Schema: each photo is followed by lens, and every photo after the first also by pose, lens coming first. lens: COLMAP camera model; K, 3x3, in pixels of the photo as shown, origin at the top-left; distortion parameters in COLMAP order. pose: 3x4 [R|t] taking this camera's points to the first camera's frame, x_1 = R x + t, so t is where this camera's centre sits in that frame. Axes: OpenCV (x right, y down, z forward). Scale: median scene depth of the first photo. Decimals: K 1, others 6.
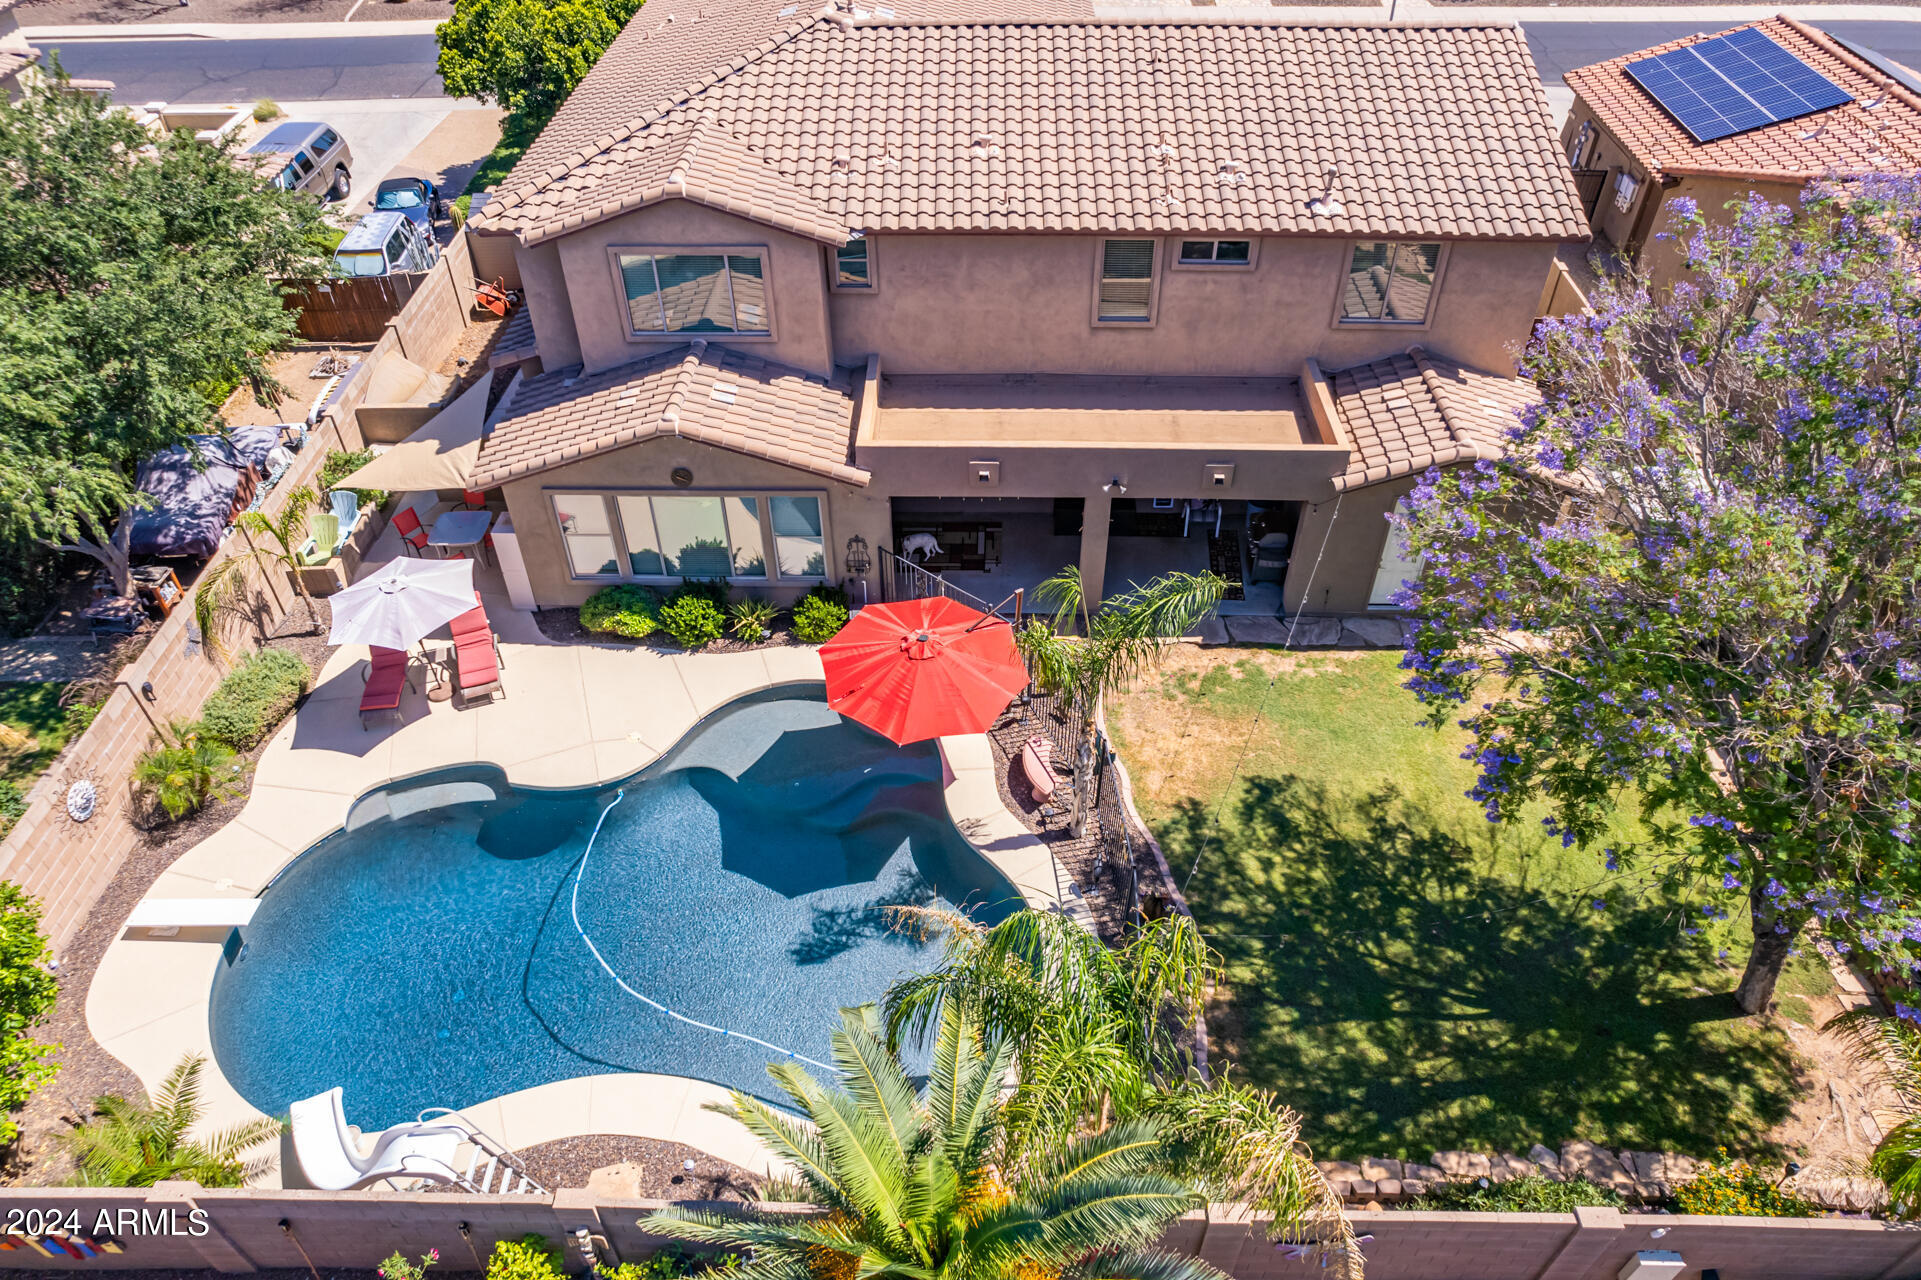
lens RADIAL K [[1277.6, 0, 958.5], [0, 1277.6, 654.9], [0, 0, 1]] dist [-0.072661, 0.072088]
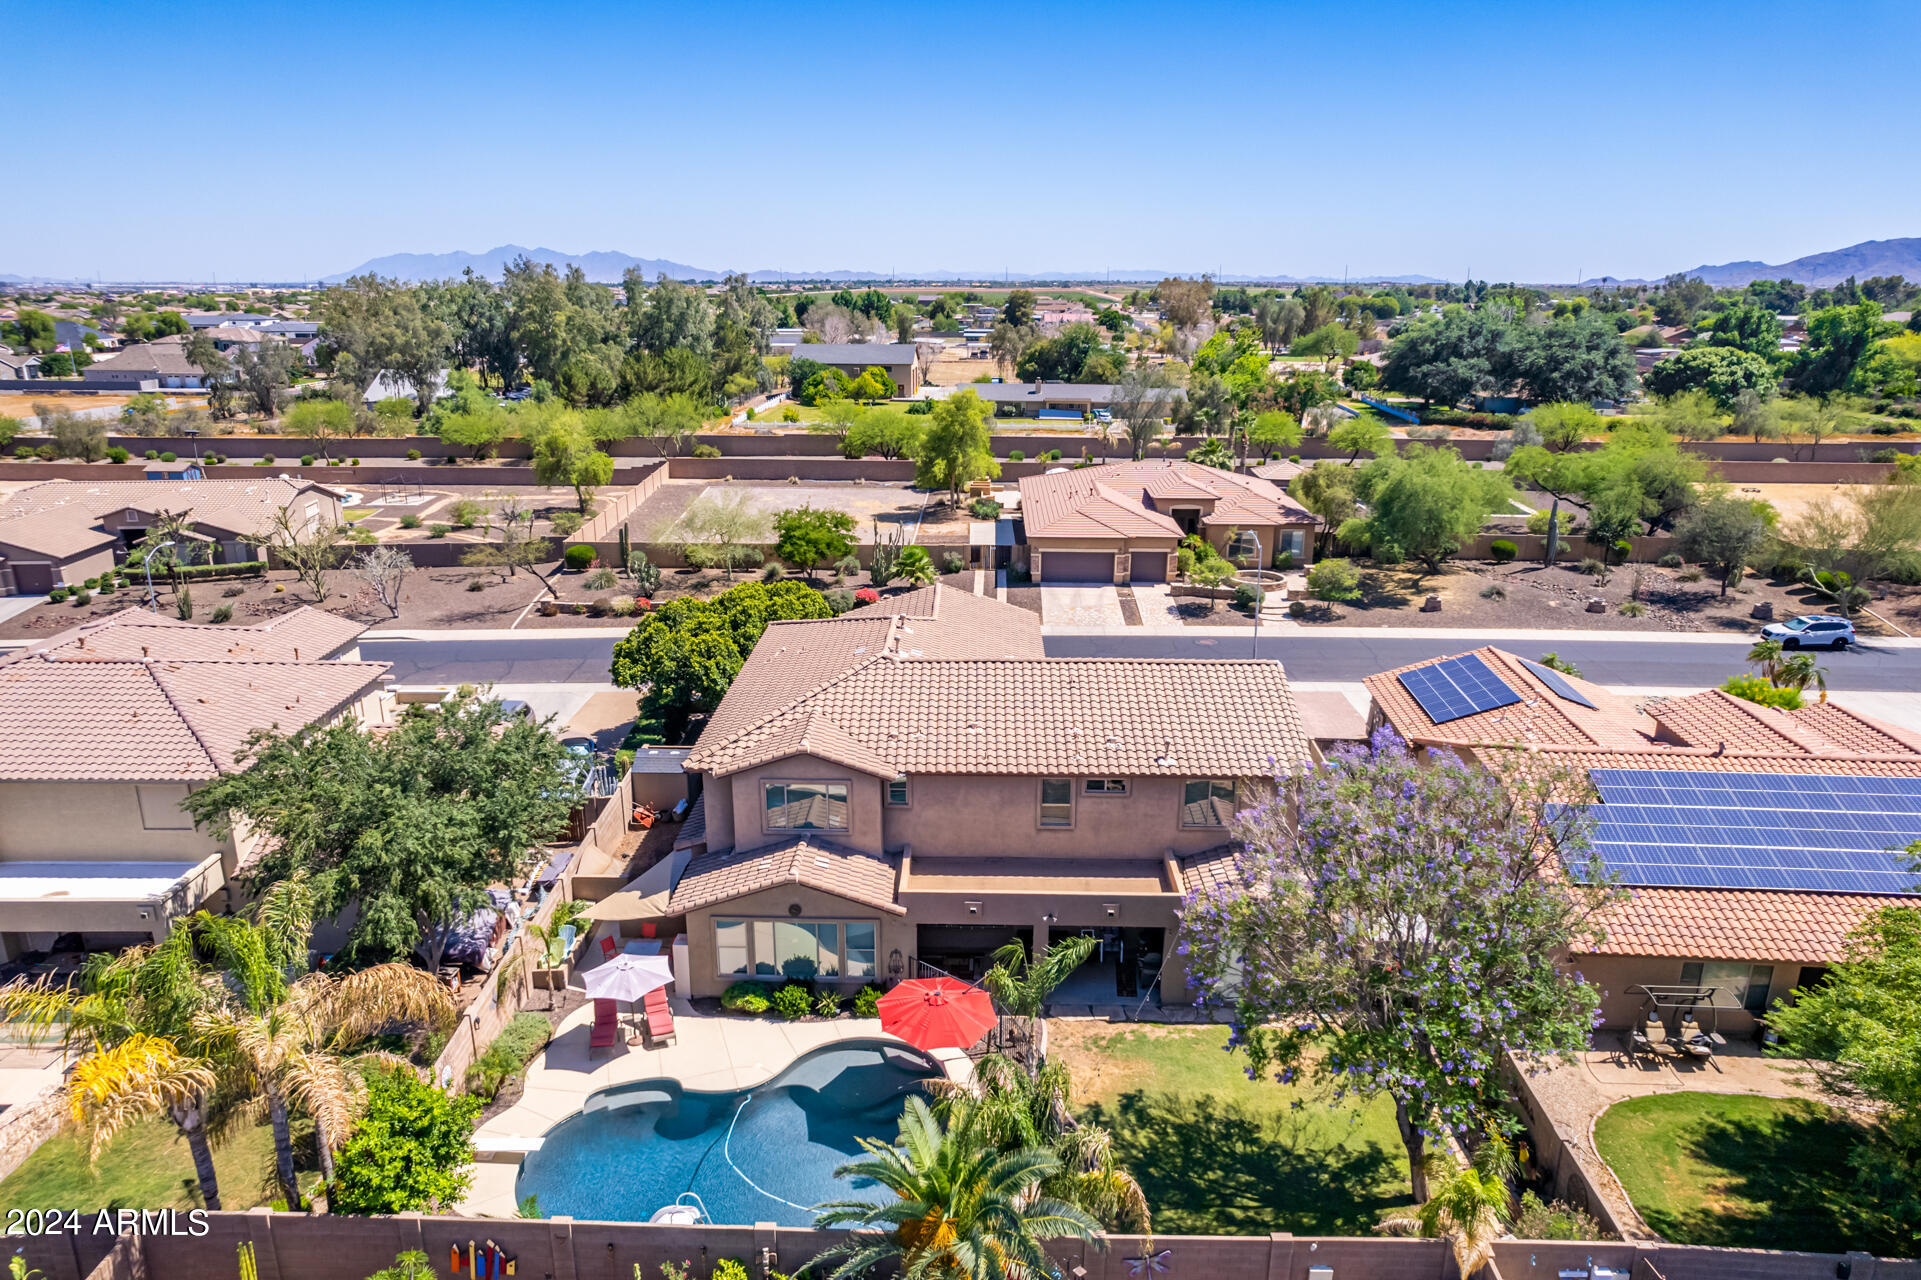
lens RADIAL K [[1277.6, 0, 958.5], [0, 1277.6, 654.9], [0, 0, 1]] dist [-0.072661, 0.072088]
pose [[0.999955, 0.009160, 0.002503, -0.006505], [-0.007296, 0.909873, -0.414822, 0.244728], [-0.006077, 0.414785, 0.909899, -0.663975]]
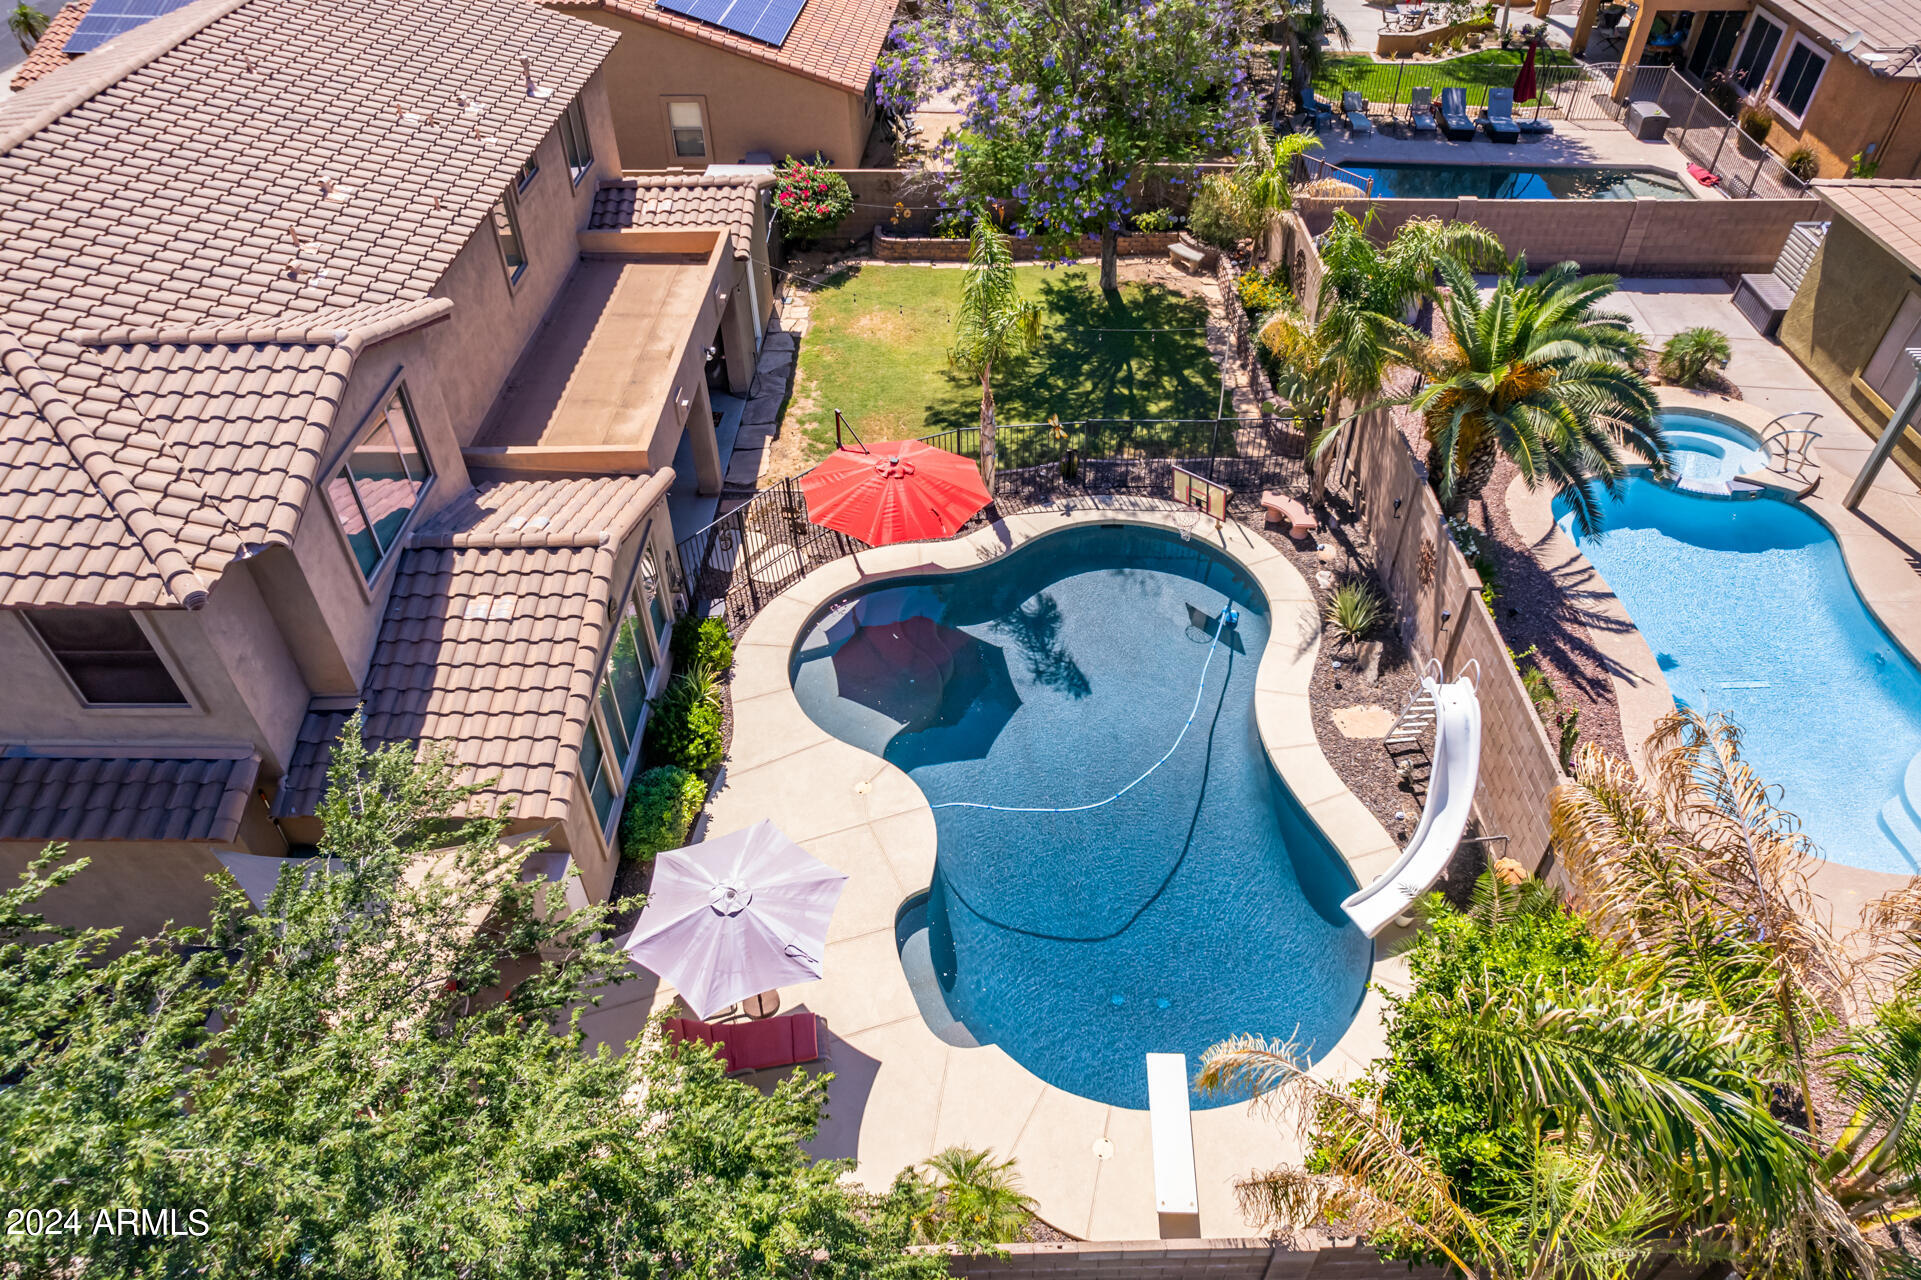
lens RADIAL K [[1232.3, 0, 1004.7], [0, 1232.3, 645.3], [0, 0, 1]] dist [-0.045881, 0.031128]
pose [[-0.033545, -0.670715, 0.740956, -0.794277], [0.651034, 0.547841, 0.525381, -0.363755], [-0.758307, 0.500012, 0.418281, 0.482686]]
